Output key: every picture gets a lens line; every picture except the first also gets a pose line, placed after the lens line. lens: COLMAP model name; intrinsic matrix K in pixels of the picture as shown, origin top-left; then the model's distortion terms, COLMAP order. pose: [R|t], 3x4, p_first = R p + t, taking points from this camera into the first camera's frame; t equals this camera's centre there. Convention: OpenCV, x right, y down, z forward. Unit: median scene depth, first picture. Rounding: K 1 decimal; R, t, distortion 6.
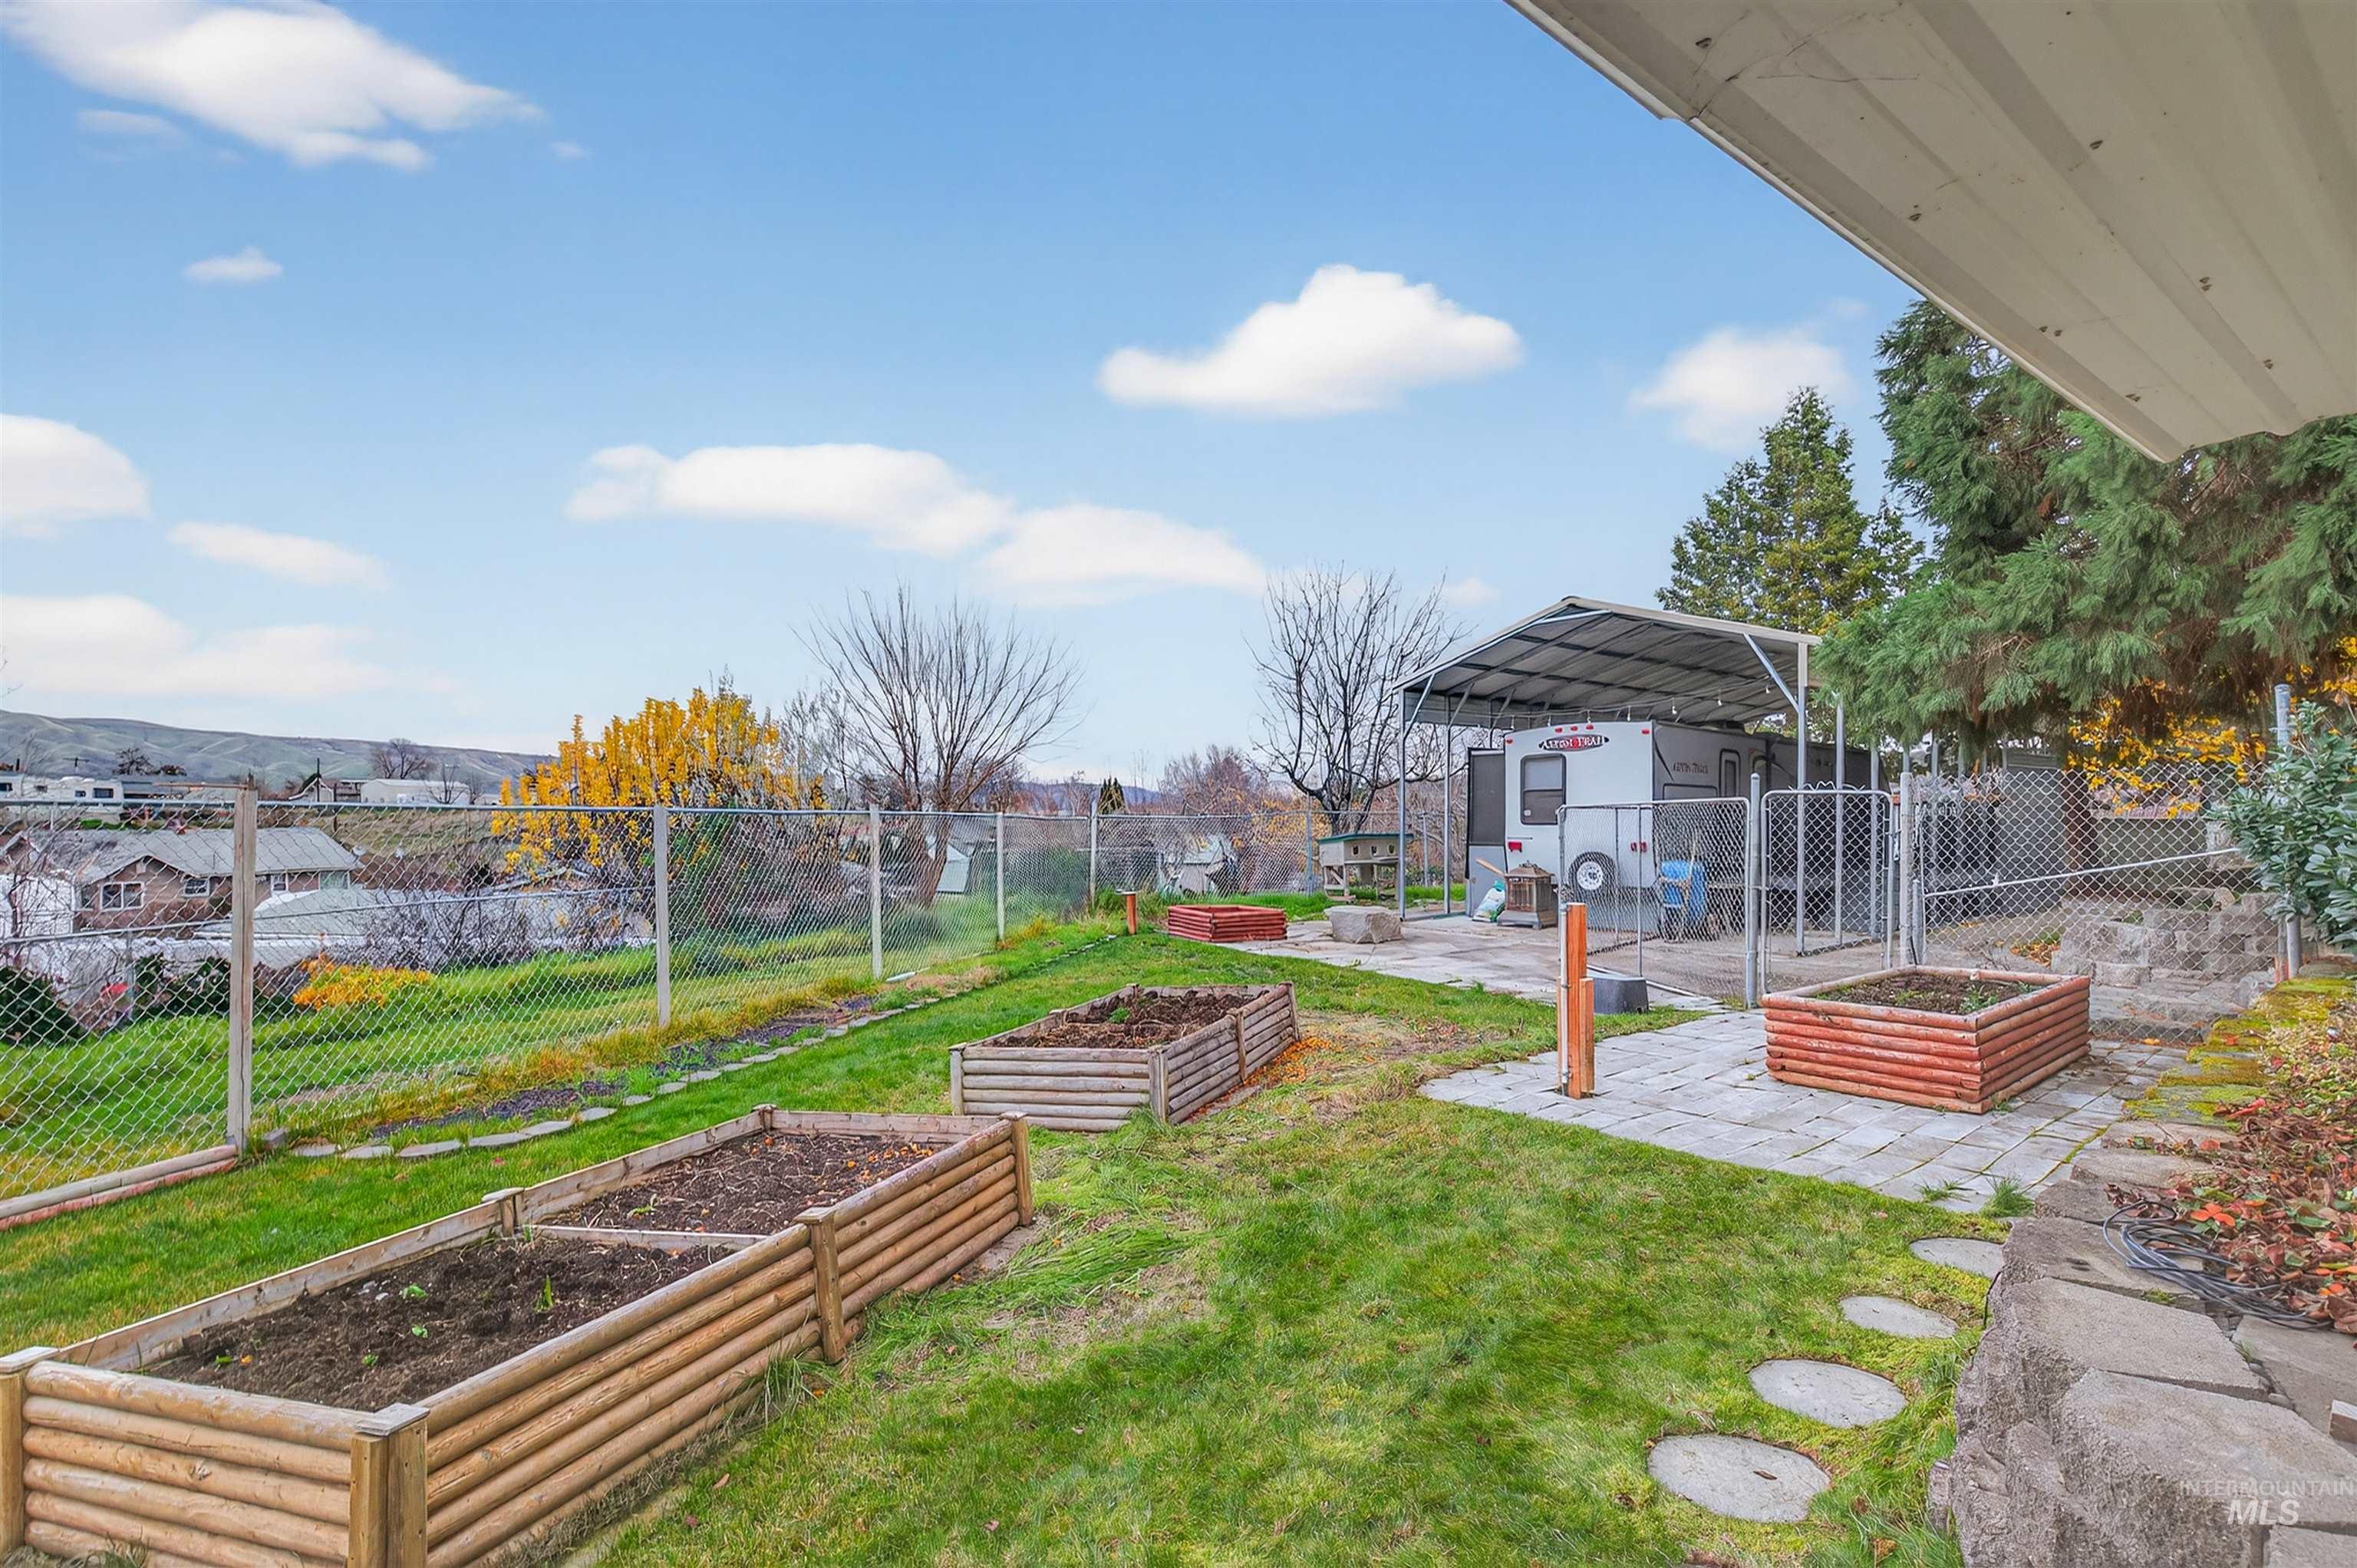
lens RADIAL K [[1099.2, 0, 1174.5], [0, 1099.2, 821.0], [0, 0, 1]] dist [-0.001550, -0.000142]
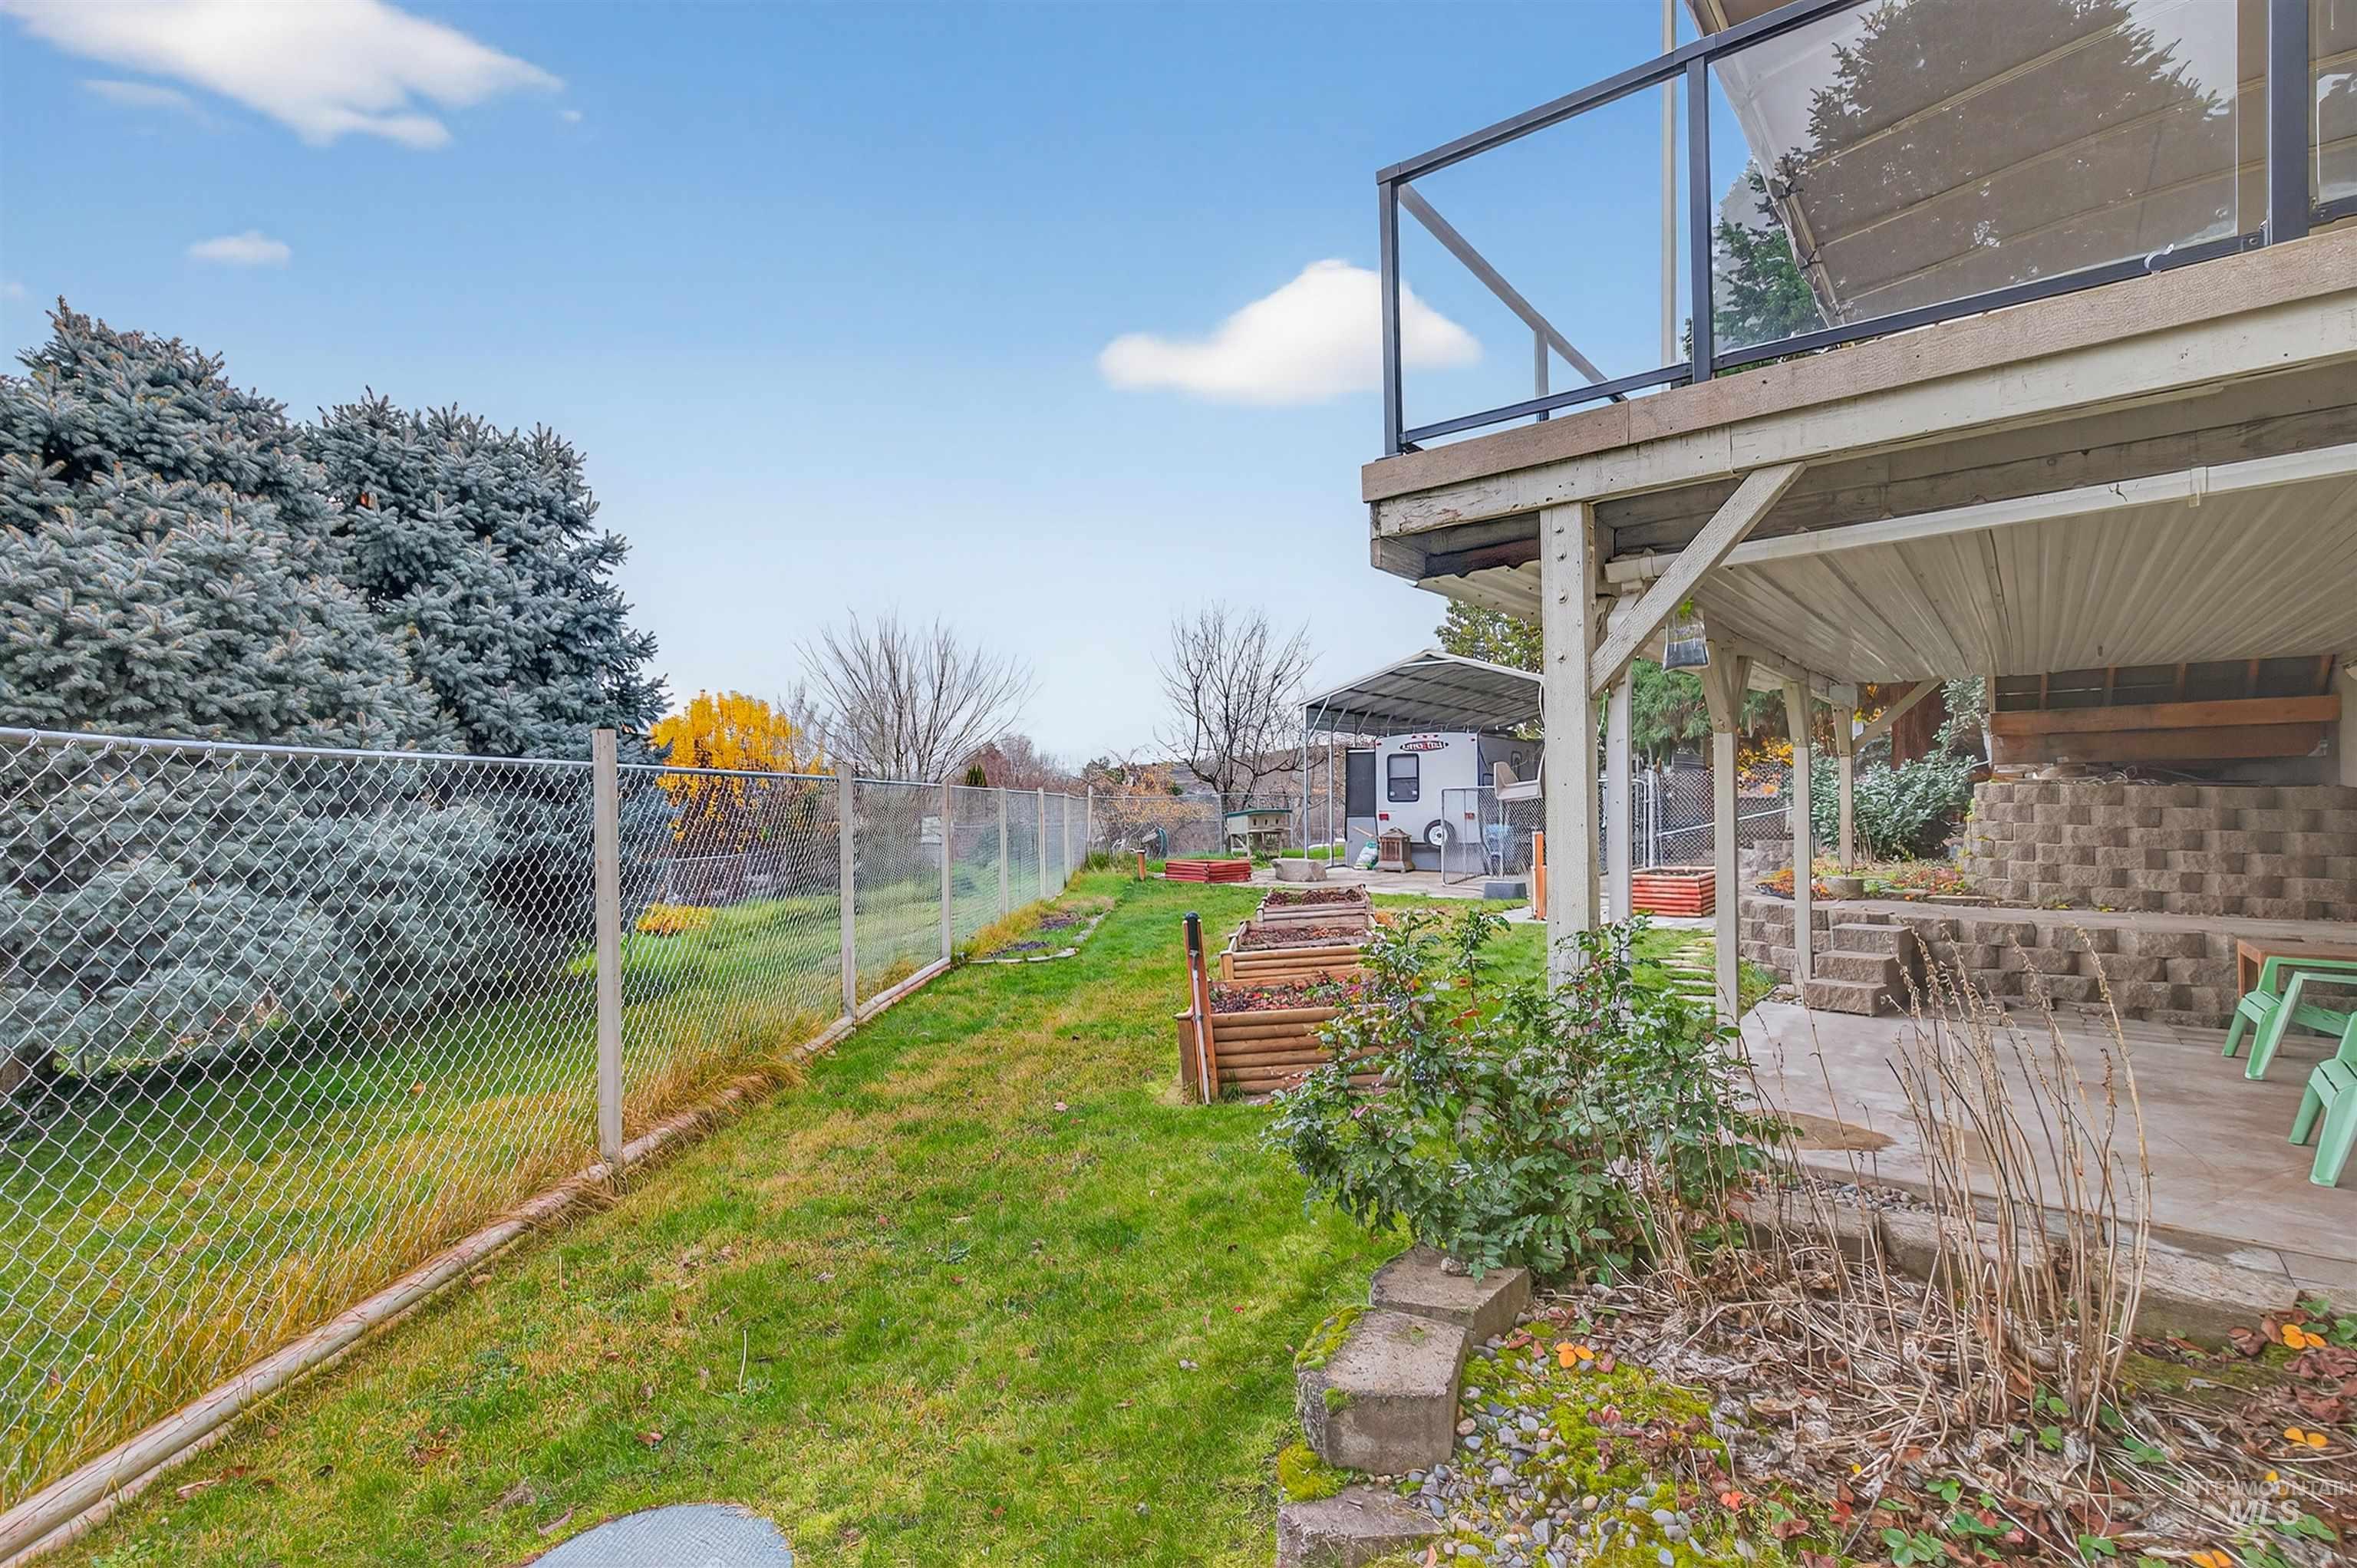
lens RADIAL K [[1078.8, 0, 1178.5], [0, 1078.8, 784.0], [0, 0, 1]] dist [0.000520, -0.000308]
pose [[0.971584, 0.001896, 0.236687, -0.288246], [0.002577, 0.999824, -0.018590, 0.005636], [-0.236680, 0.018672, 0.971408, -0.315950]]
